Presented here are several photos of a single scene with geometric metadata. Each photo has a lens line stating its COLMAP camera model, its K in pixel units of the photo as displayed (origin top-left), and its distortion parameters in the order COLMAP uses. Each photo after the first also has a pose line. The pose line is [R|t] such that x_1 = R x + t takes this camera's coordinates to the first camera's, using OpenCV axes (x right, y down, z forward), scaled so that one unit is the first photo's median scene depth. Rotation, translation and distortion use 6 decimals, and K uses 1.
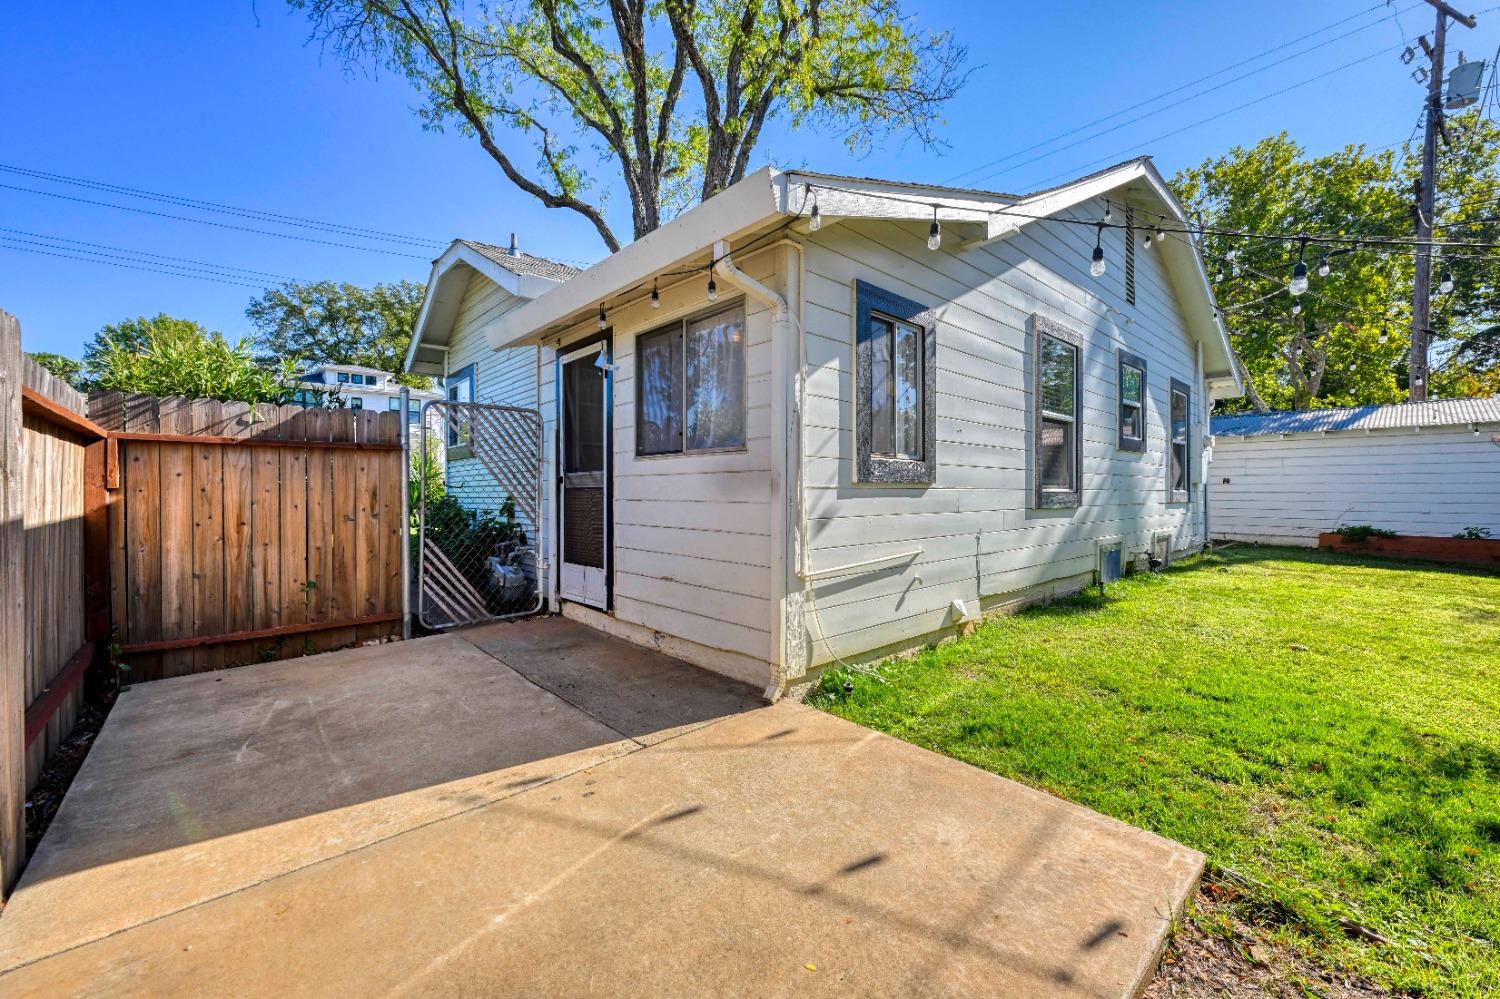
lens RADIAL K [[594.7, 0, 756.9], [0, 594.7, 491.8], [0, 0, 1]] dist [-0.002036, 0.000506]
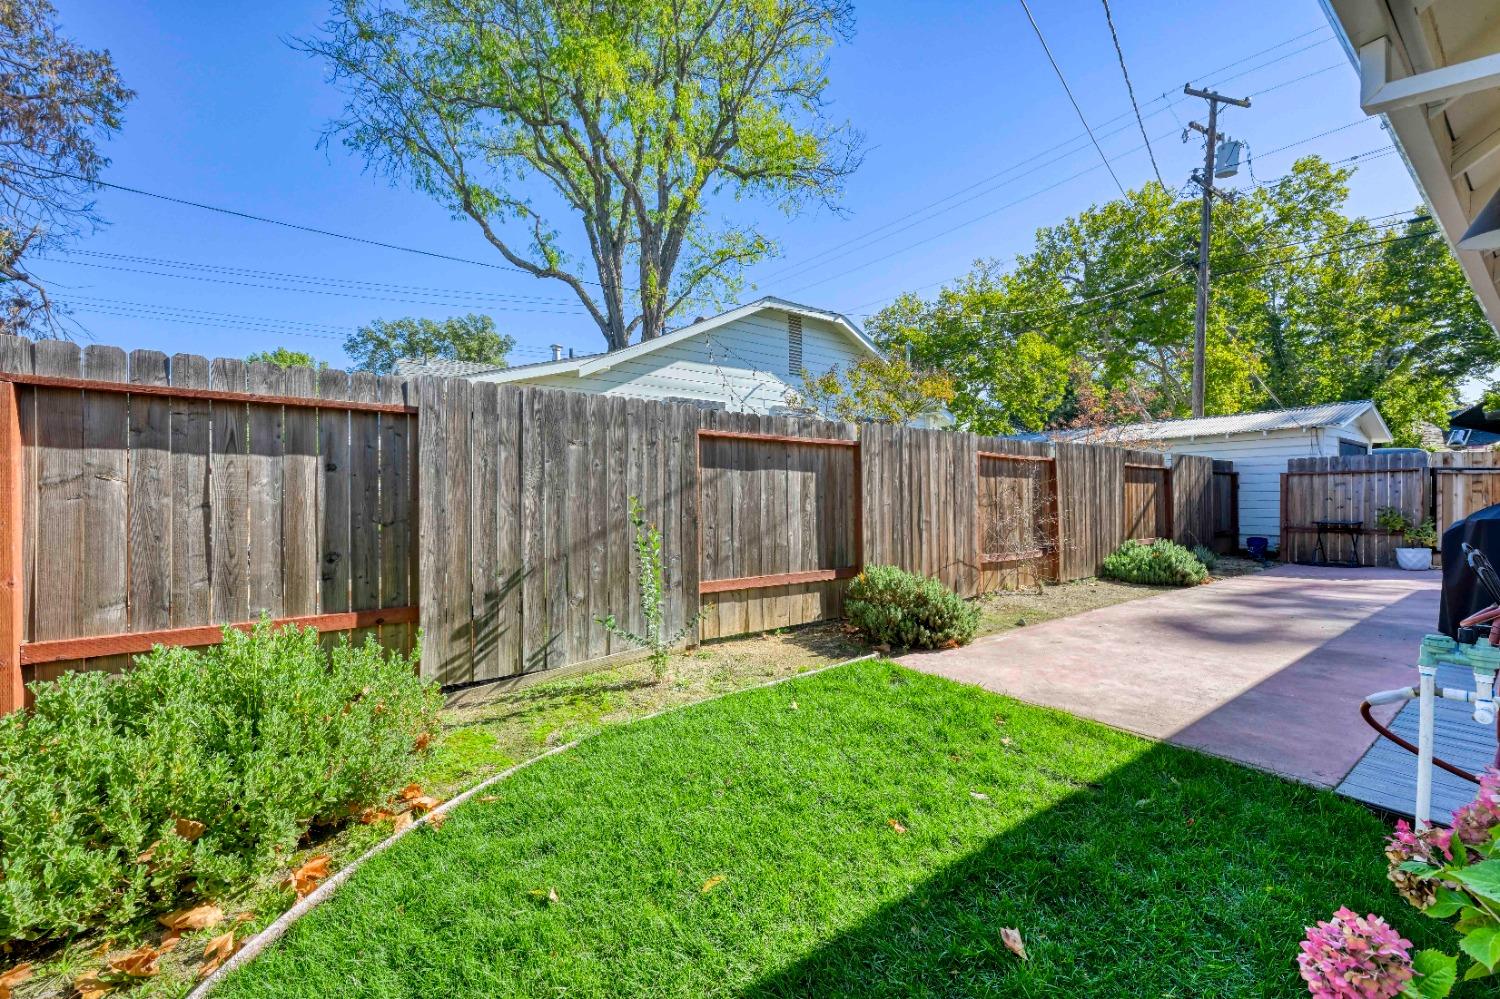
lens RADIAL K [[594.7, 0, 755.0], [0, 594.7, 490.6], [0, 0, 1]] dist [-0.002036, 0.000506]
pose [[0.993443, -0.004829, -0.114228, 0.521212], [0.003128, 0.999882, -0.015060, 0.014648], [0.114287, 0.014604, 0.993340, -0.450195]]
